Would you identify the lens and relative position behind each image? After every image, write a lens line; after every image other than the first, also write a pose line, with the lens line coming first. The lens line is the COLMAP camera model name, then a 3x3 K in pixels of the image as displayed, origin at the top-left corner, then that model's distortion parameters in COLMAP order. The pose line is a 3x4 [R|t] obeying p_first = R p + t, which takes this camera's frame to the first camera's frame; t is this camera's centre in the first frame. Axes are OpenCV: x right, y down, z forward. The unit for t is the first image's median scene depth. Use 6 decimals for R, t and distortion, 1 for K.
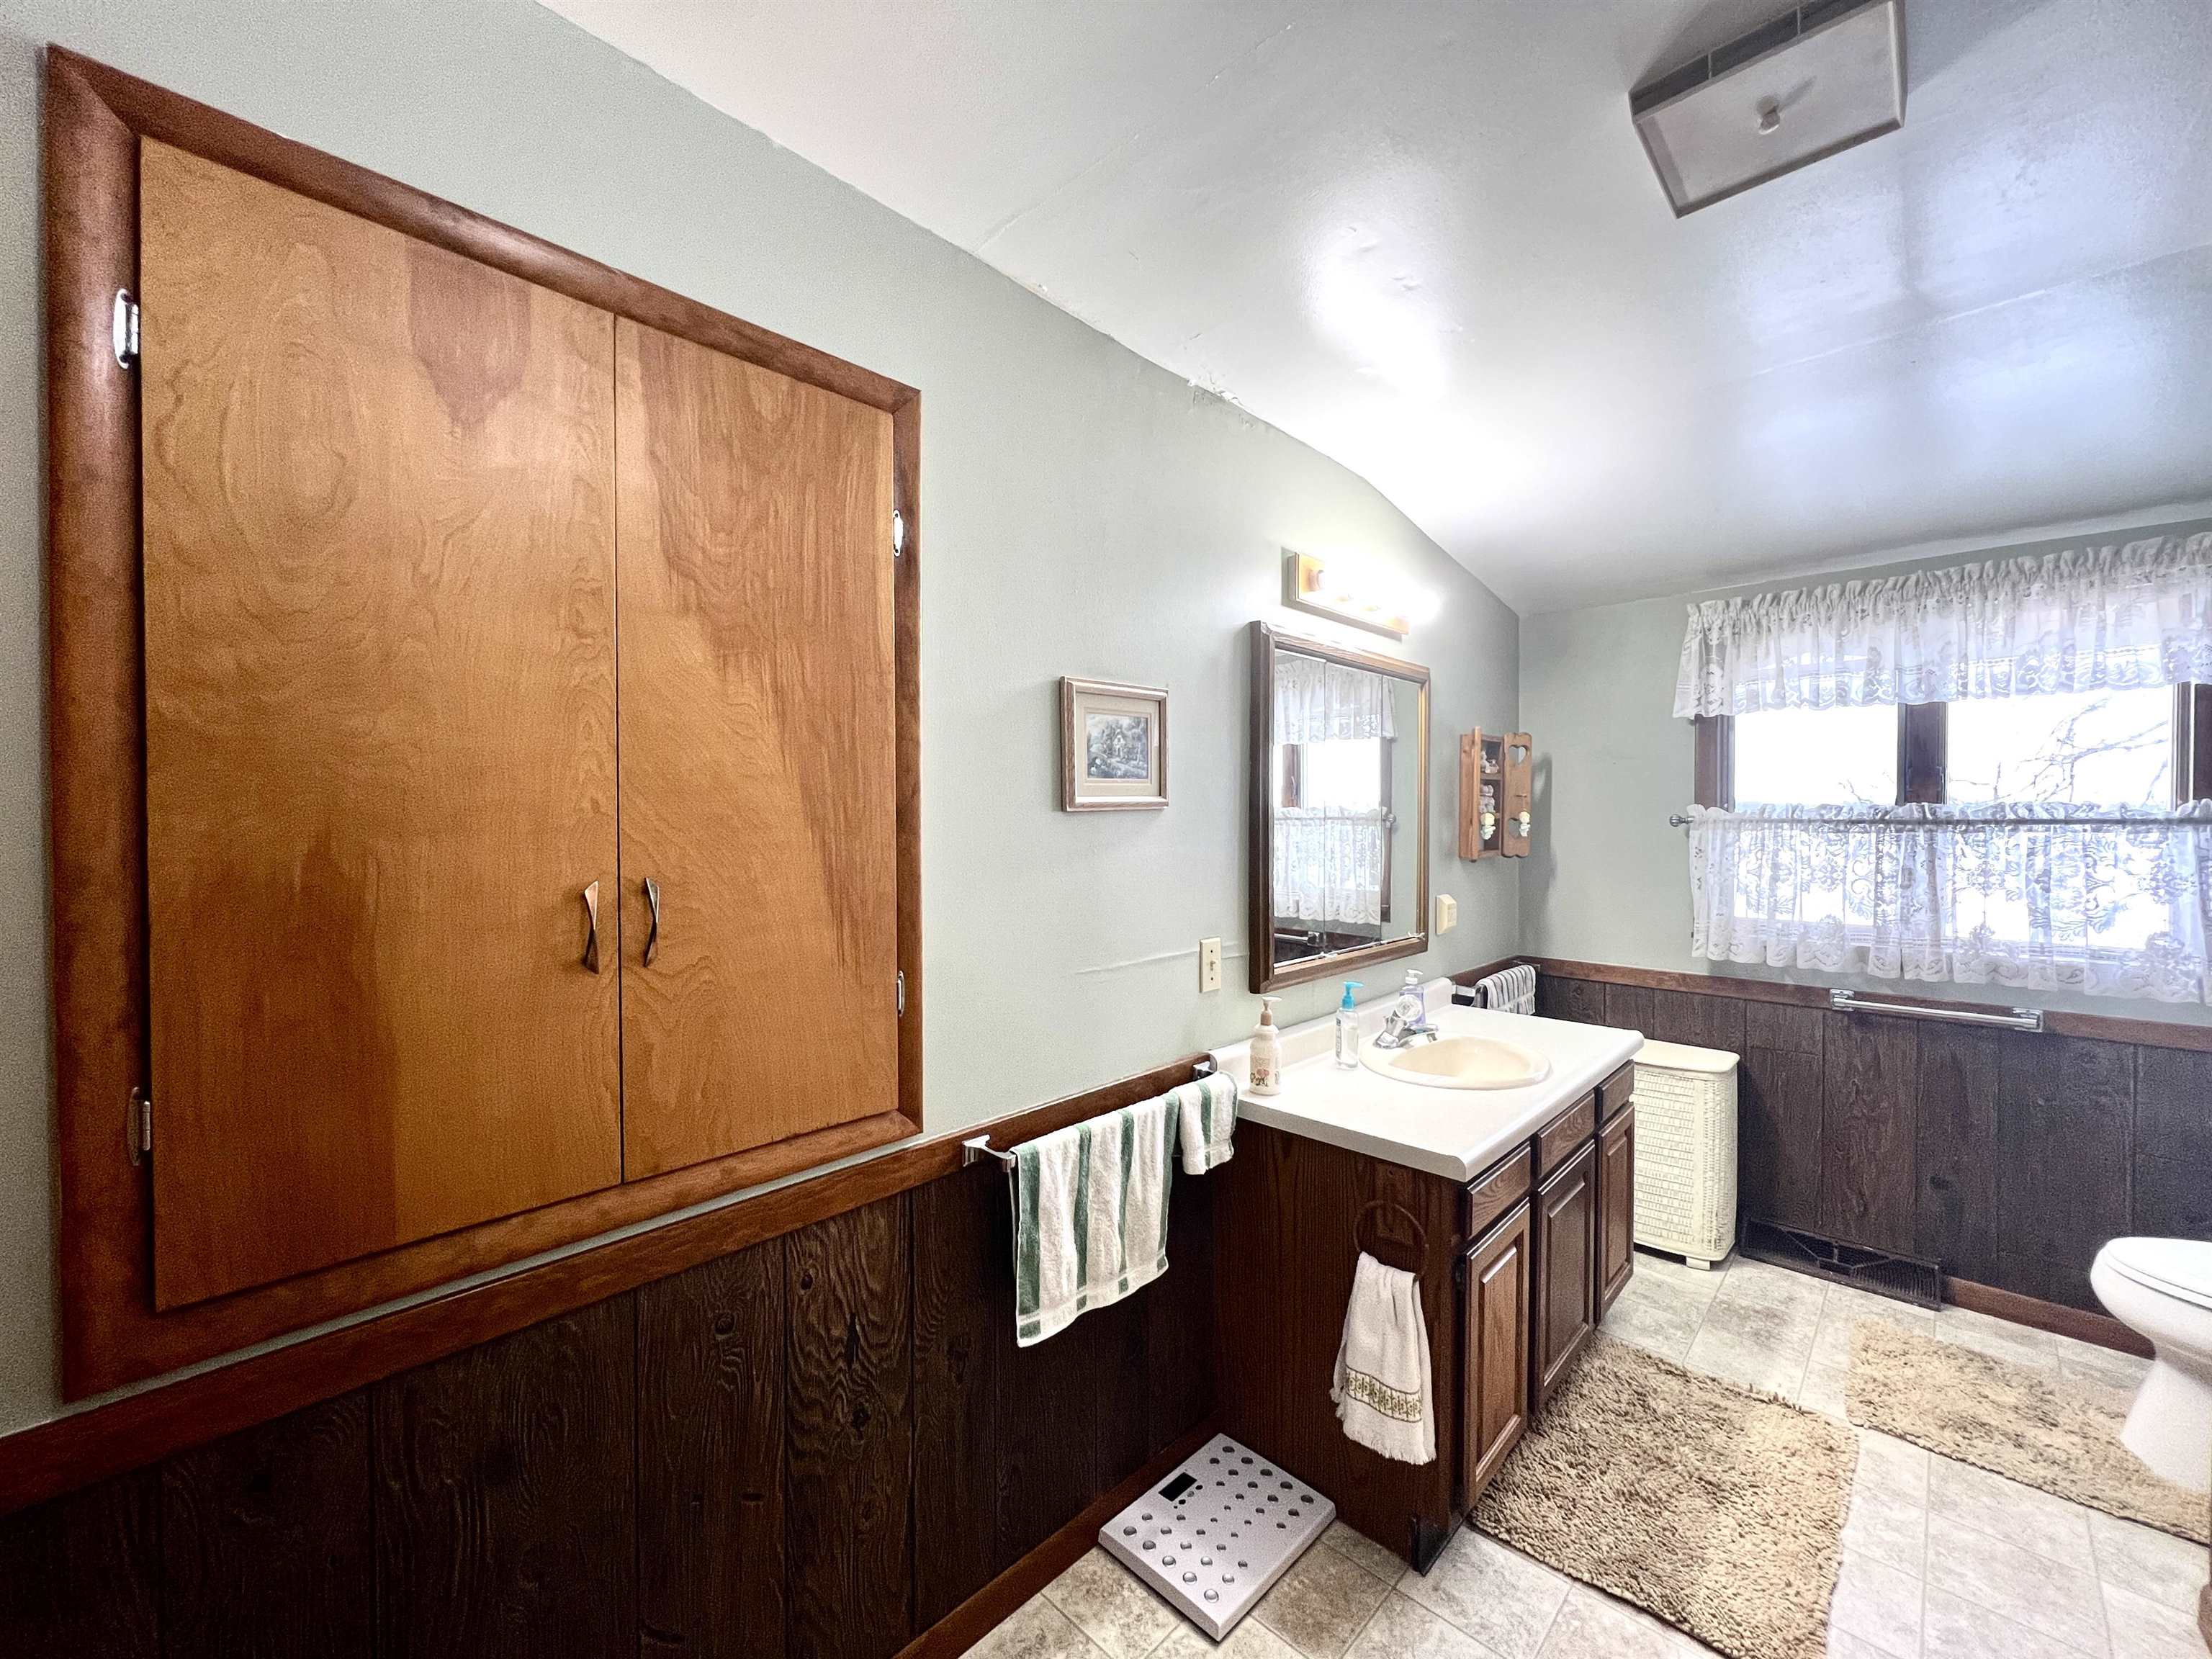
lens RADIAL K [[882.9, 0, 1100.0], [0, 882.9, 826.1], [0, 0, 1]] dist [-0.005733, 0.000683]
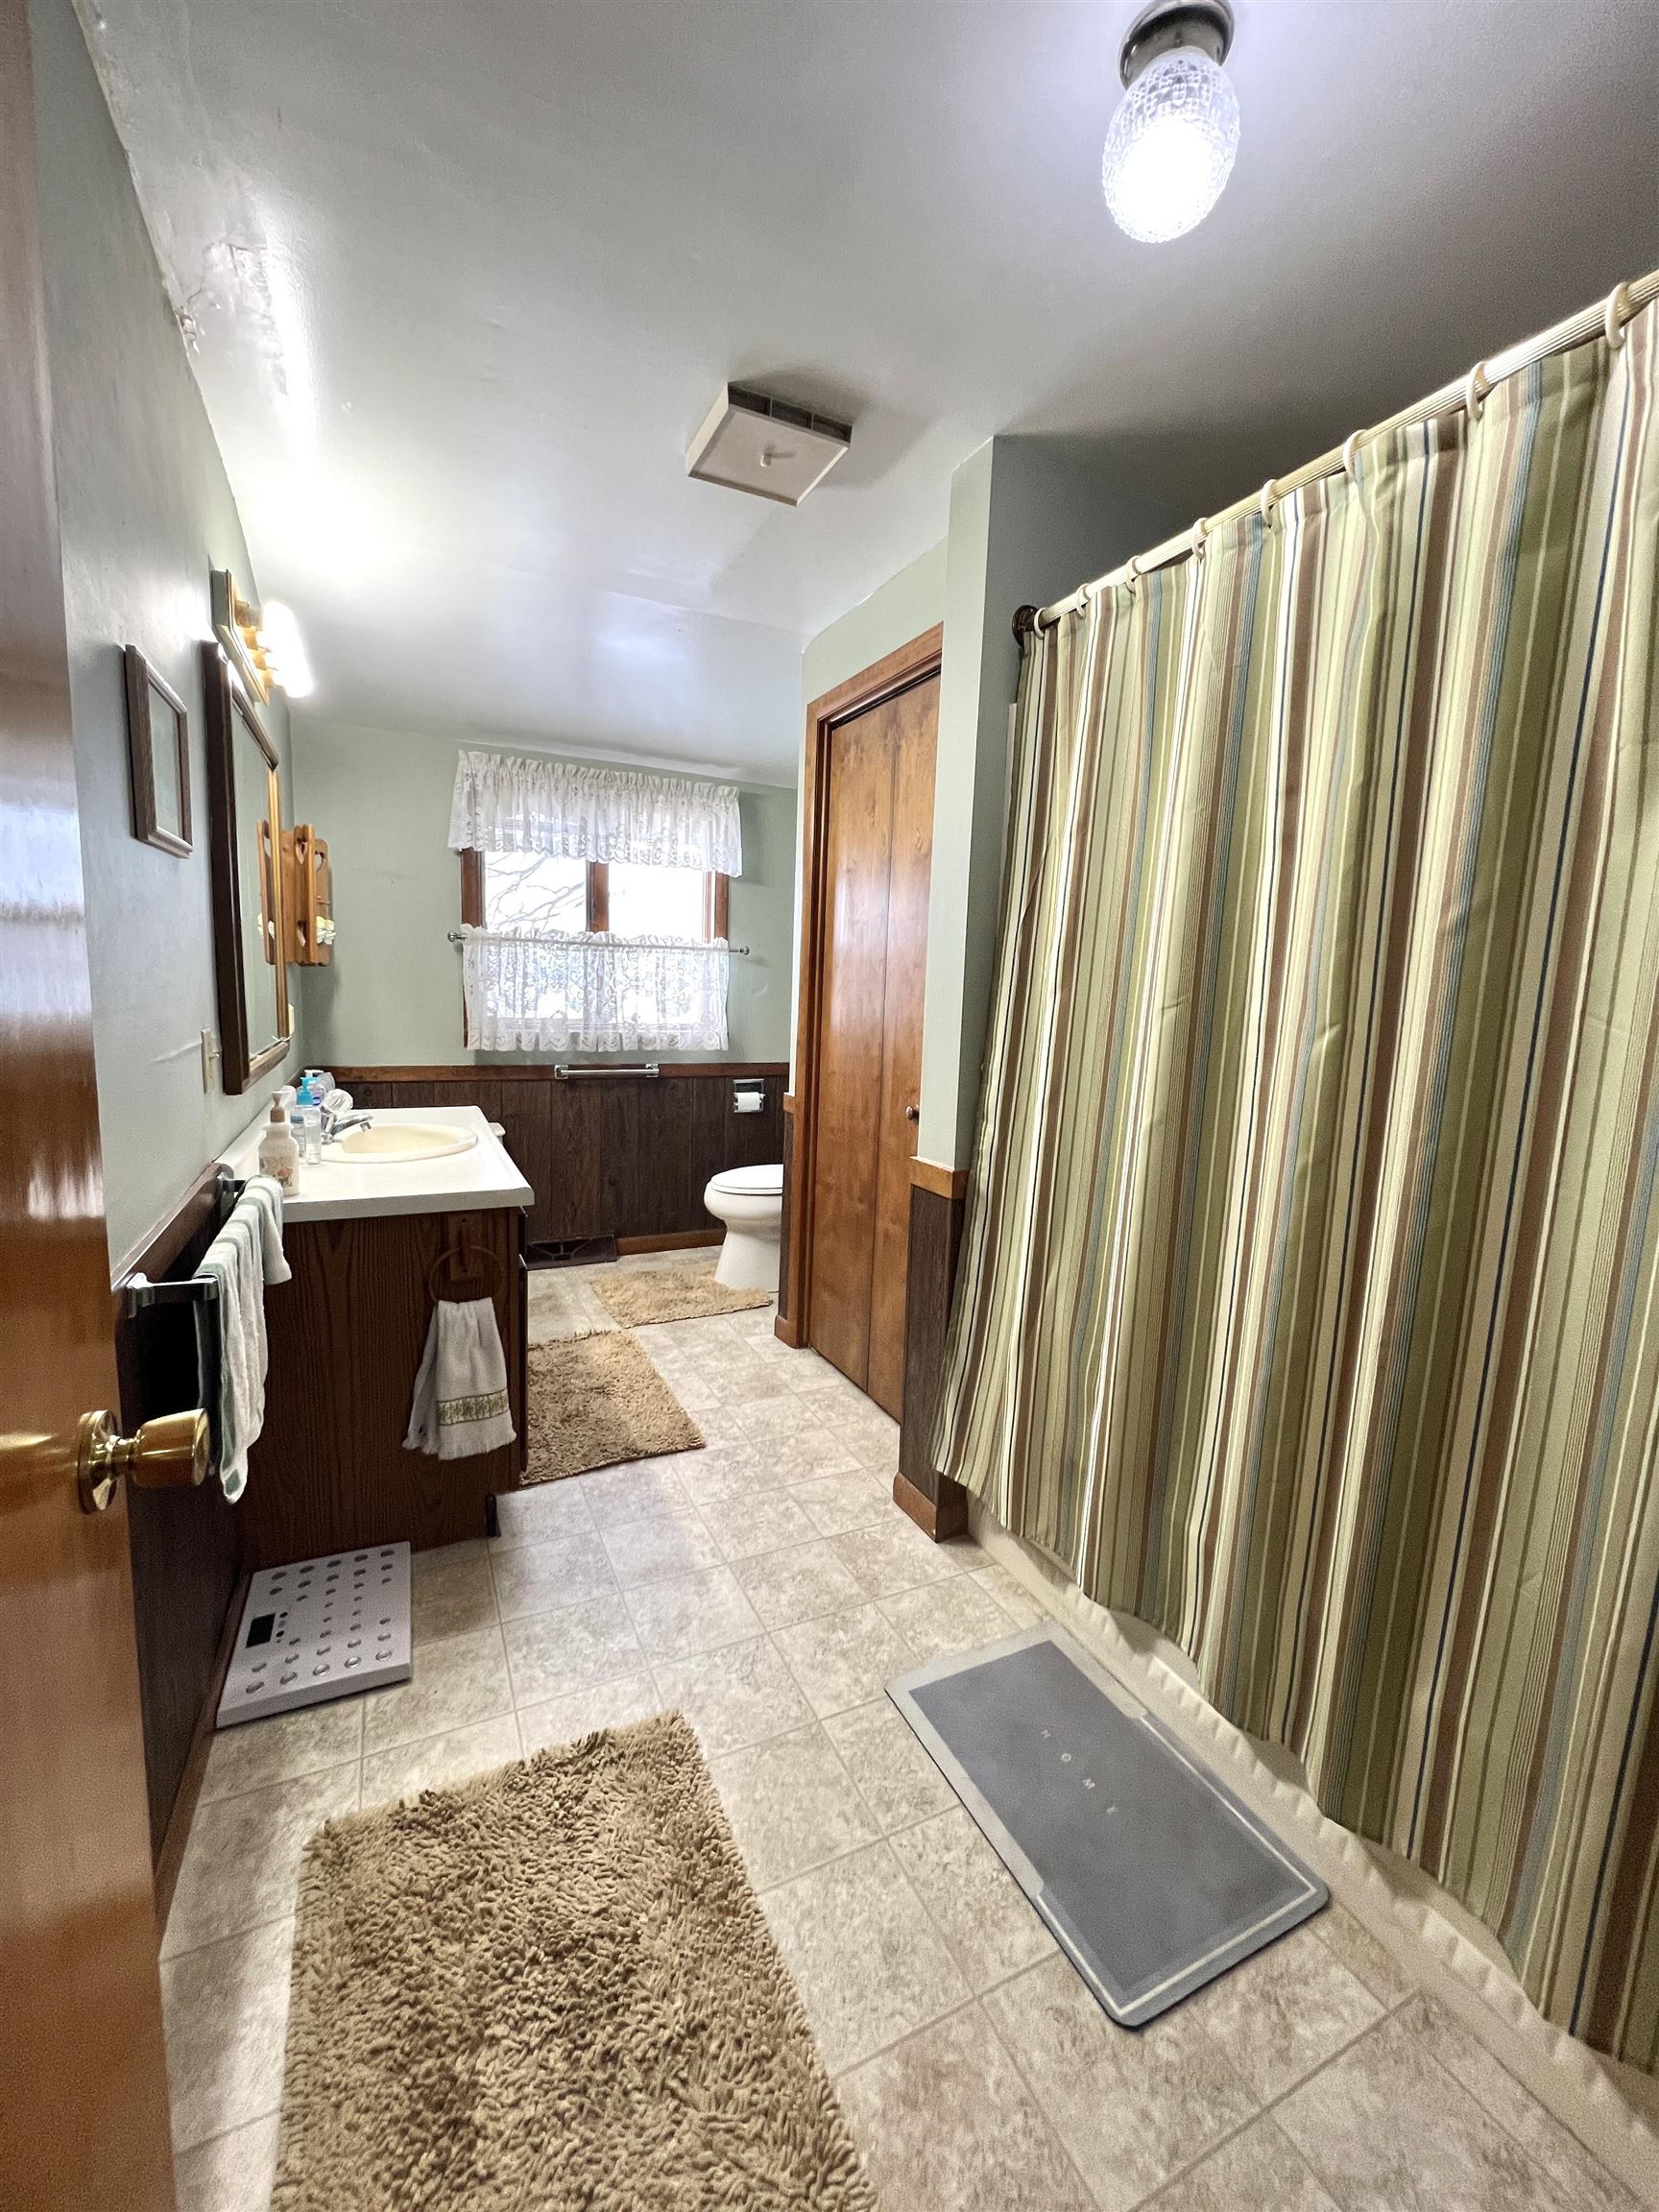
lens RADIAL K [[886.0, 0, 826.2], [0, 886.0, 1100.2], [0, 0, 1]] dist [-0.009753, 0.000352]
pose [[0.338064, -0.108632, 0.934832, -0.401058], [-0.022909, 0.992072, 0.123568, 0.068889], [-0.940844, -0.063189, 0.332895, 0.150890]]
